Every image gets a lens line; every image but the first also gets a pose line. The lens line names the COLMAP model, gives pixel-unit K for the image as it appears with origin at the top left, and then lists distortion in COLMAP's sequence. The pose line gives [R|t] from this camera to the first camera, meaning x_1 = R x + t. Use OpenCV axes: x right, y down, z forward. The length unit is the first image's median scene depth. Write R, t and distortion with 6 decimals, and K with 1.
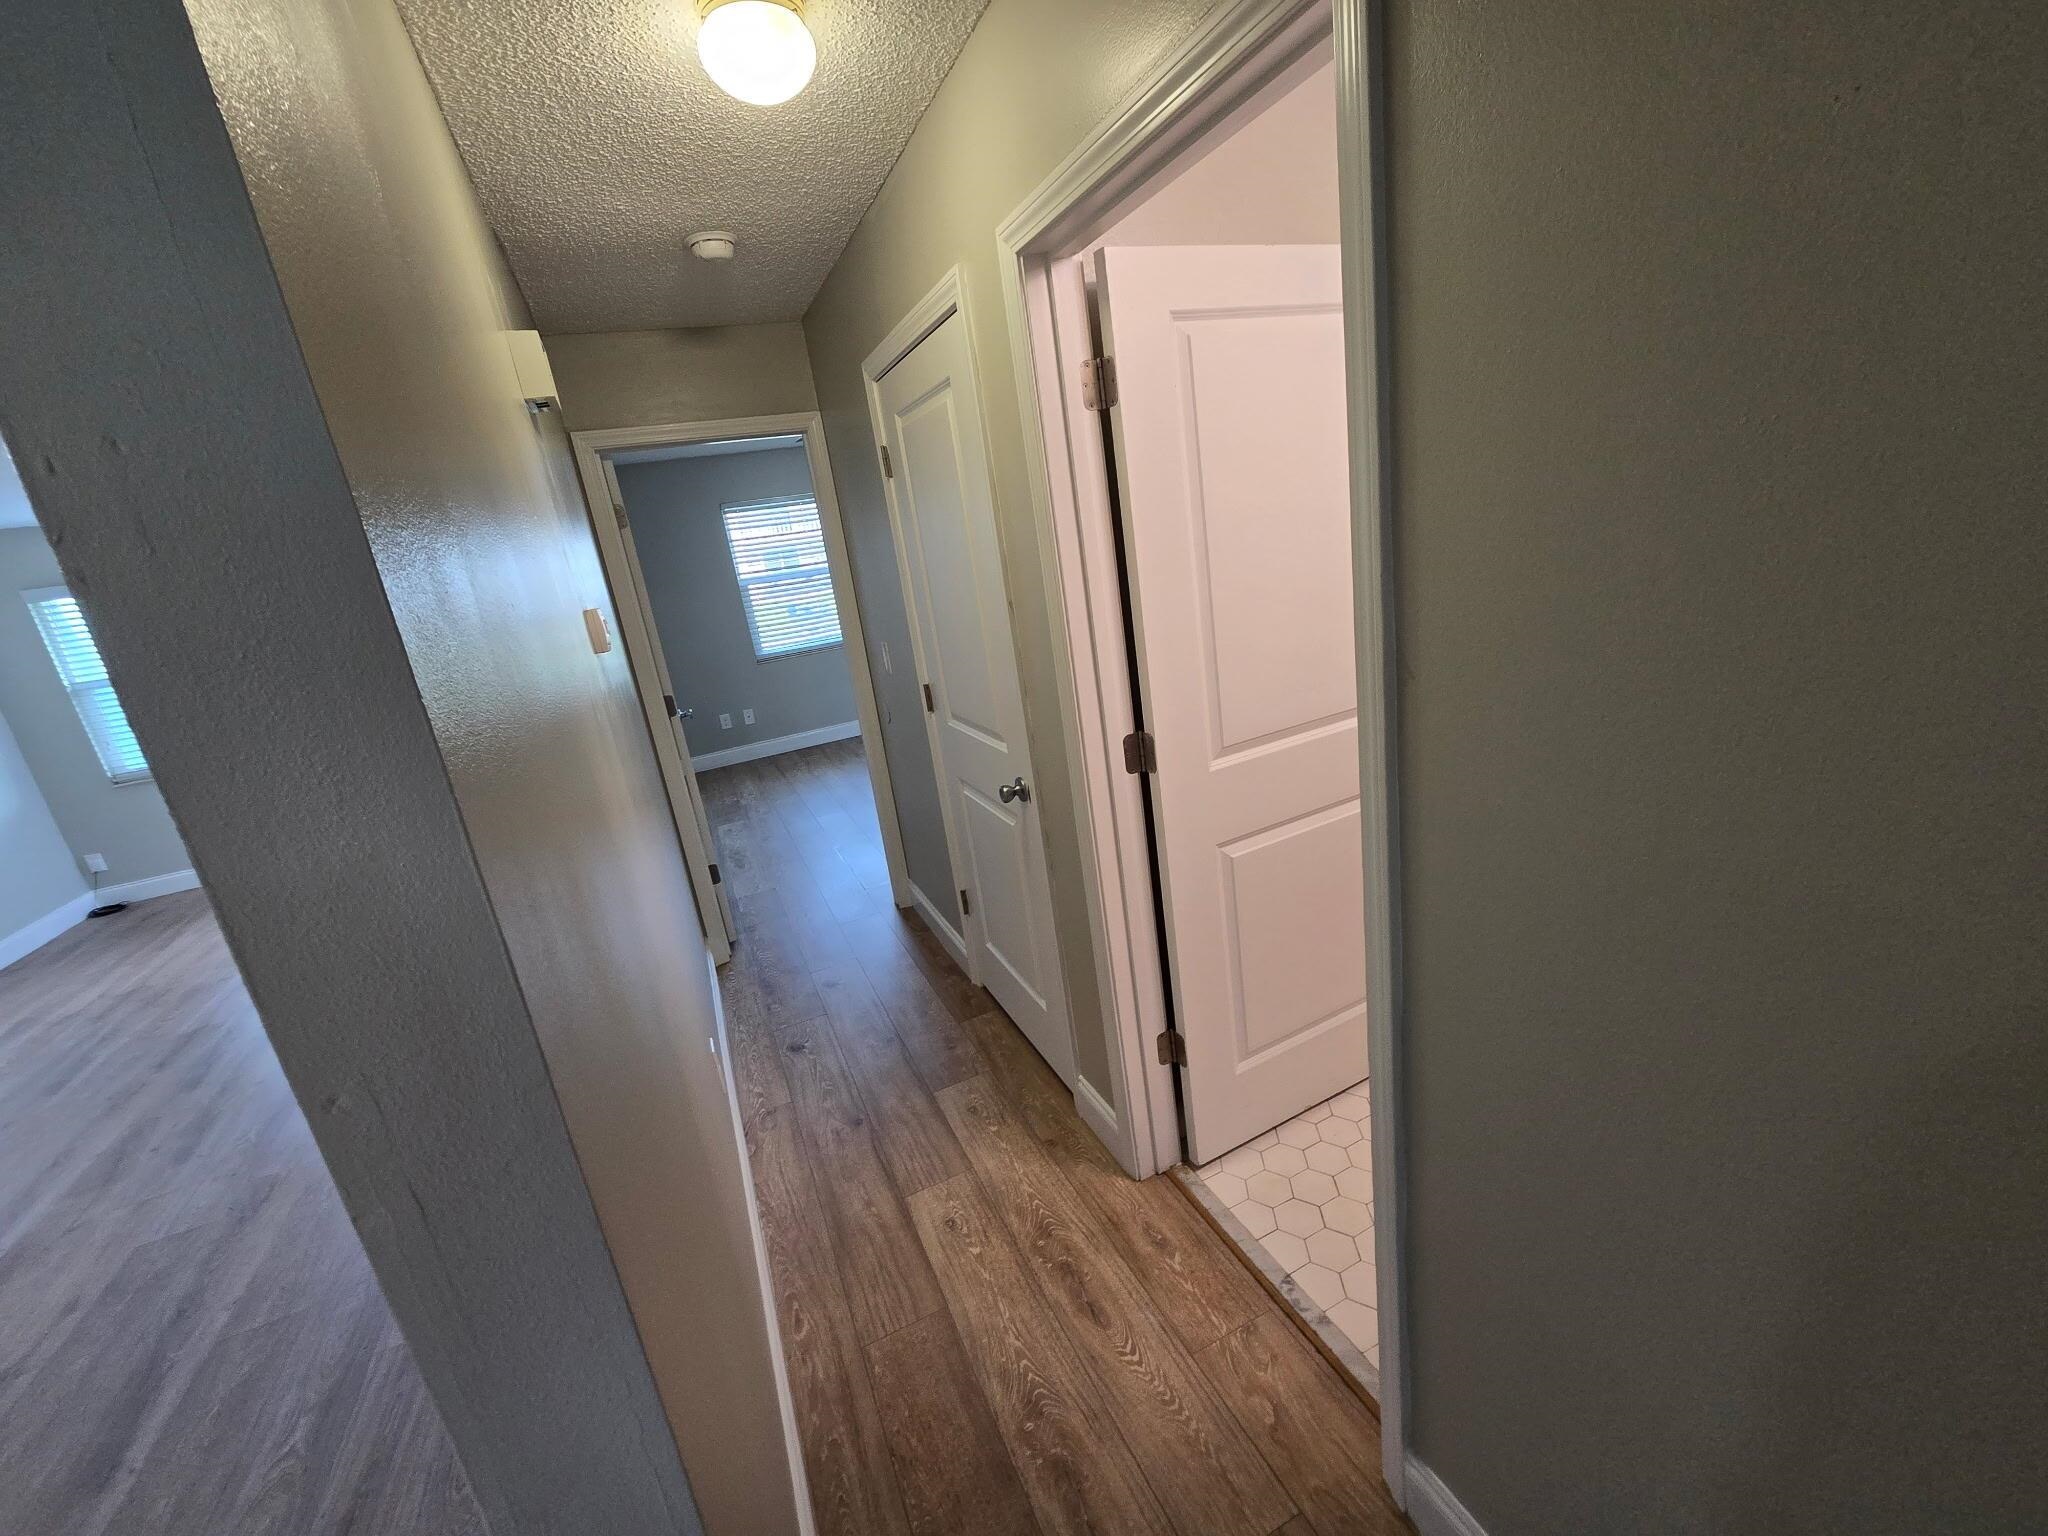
lens RADIAL K [[838.6, 0, 1025.3], [0, 838.6, 762.0], [0, 0, 1]] dist [0.011181, 0.000191]
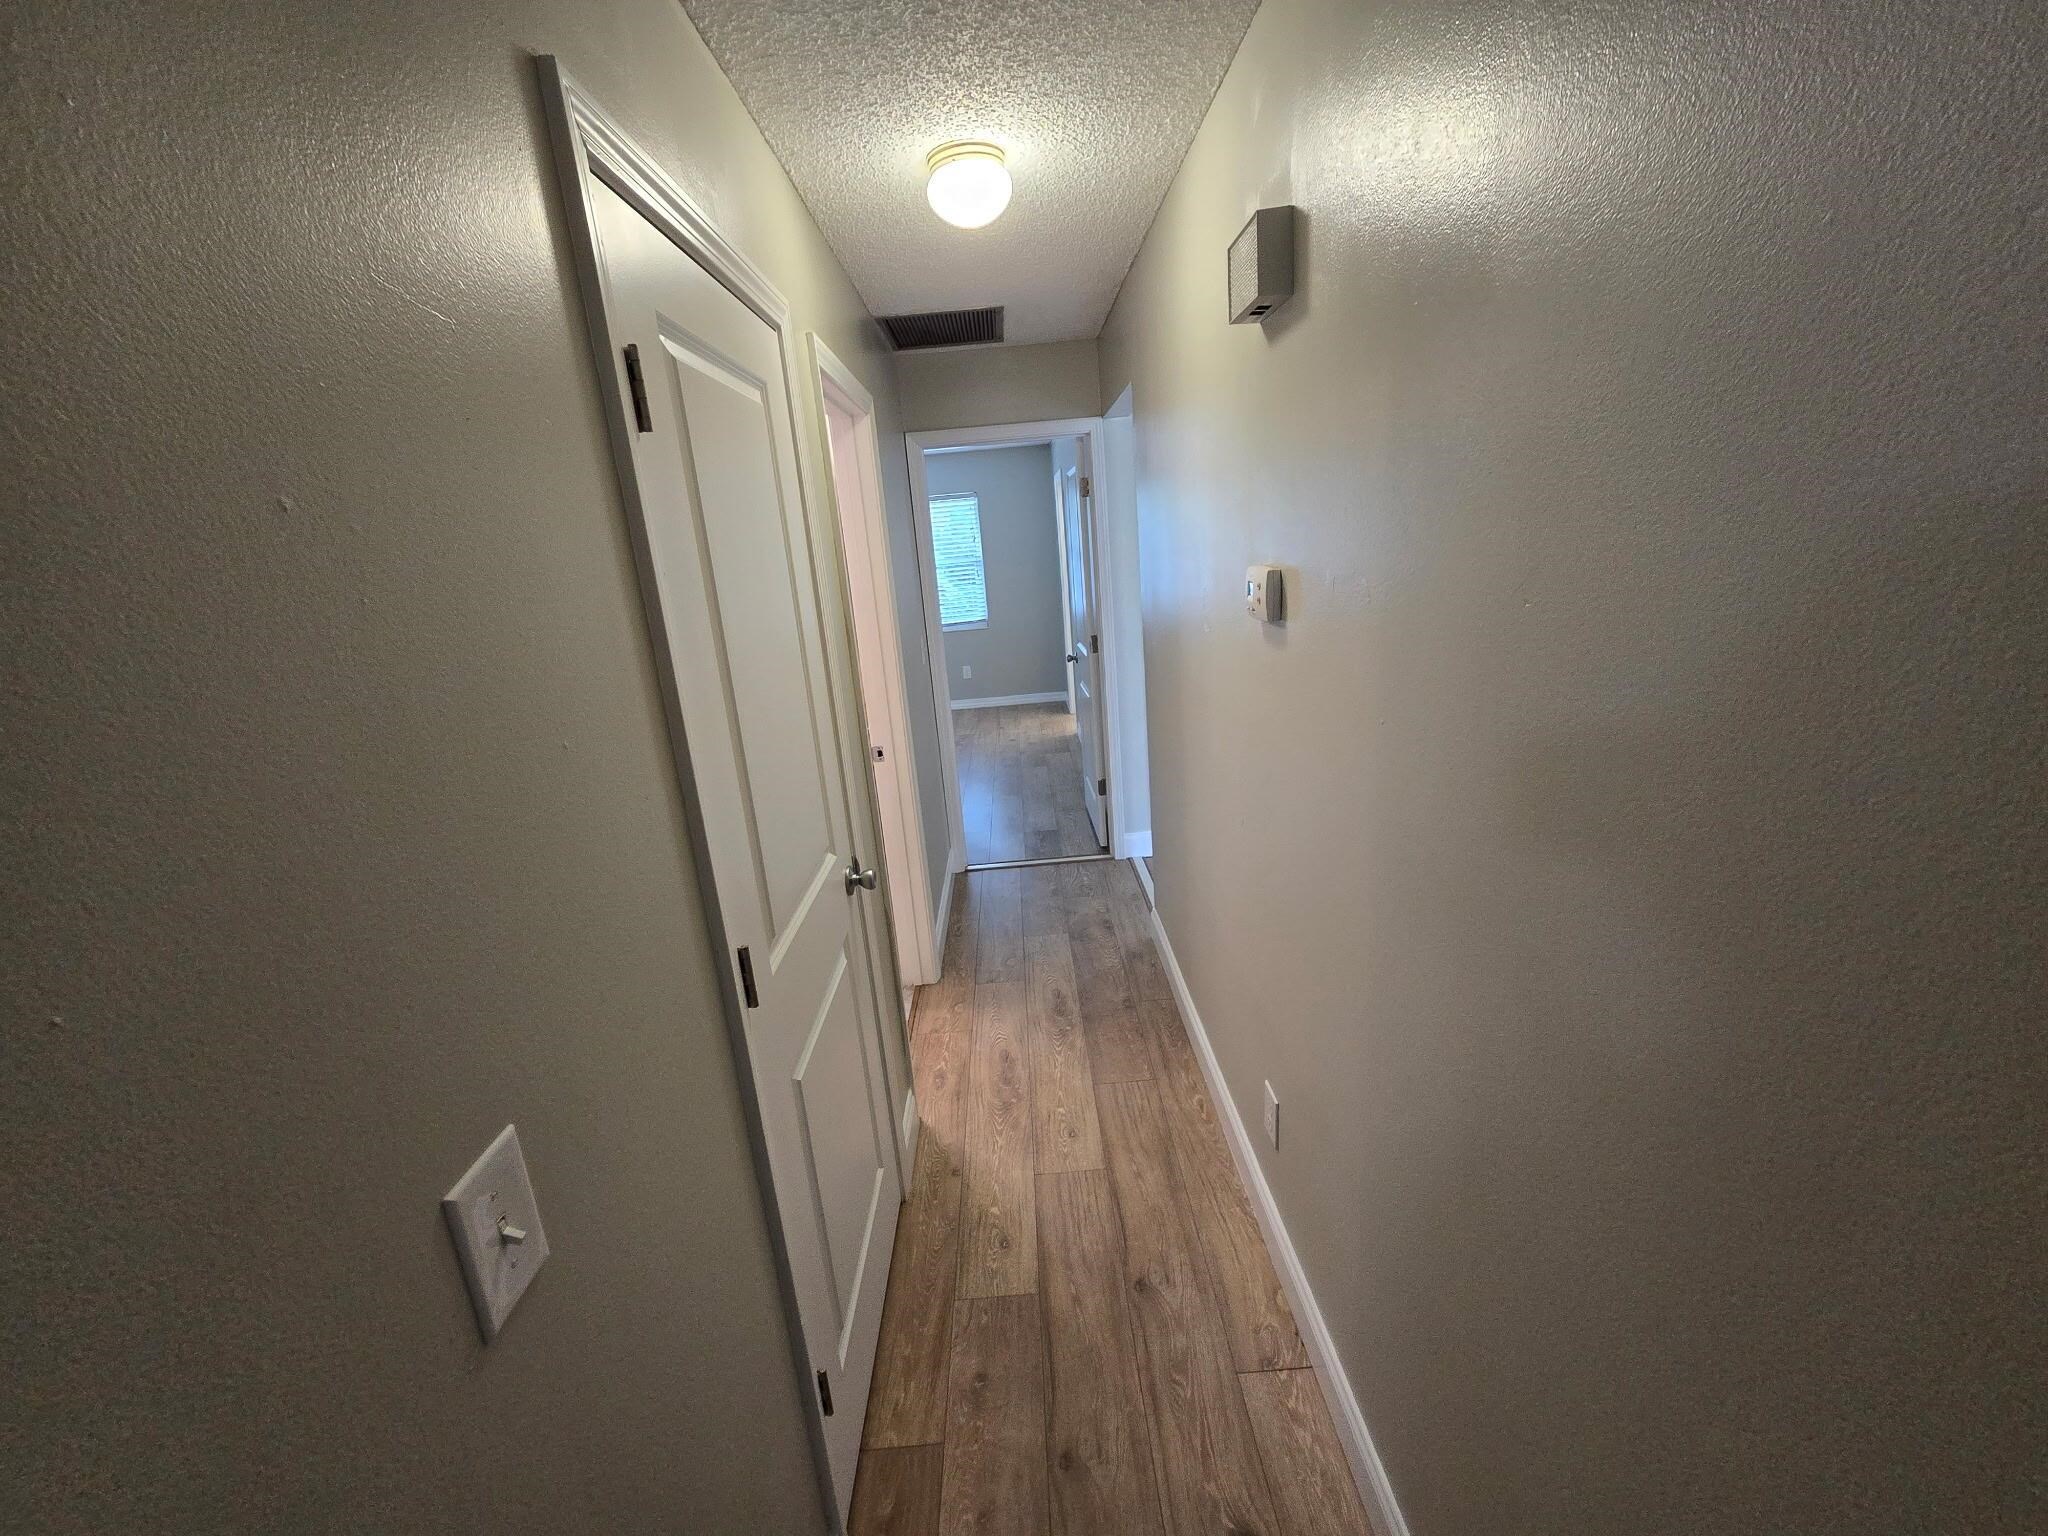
lens RADIAL K [[838.6, 0, 1025.3], [0, 838.6, 762.0], [0, 0, 1]] dist [0.011181, 0.000191]
pose [[-0.897233, 0.109843, 0.427676, -0.610595], [0.311782, 0.843455, 0.437465, -0.432783], [-0.312673, 0.525850, -0.791023, 1.745659]]
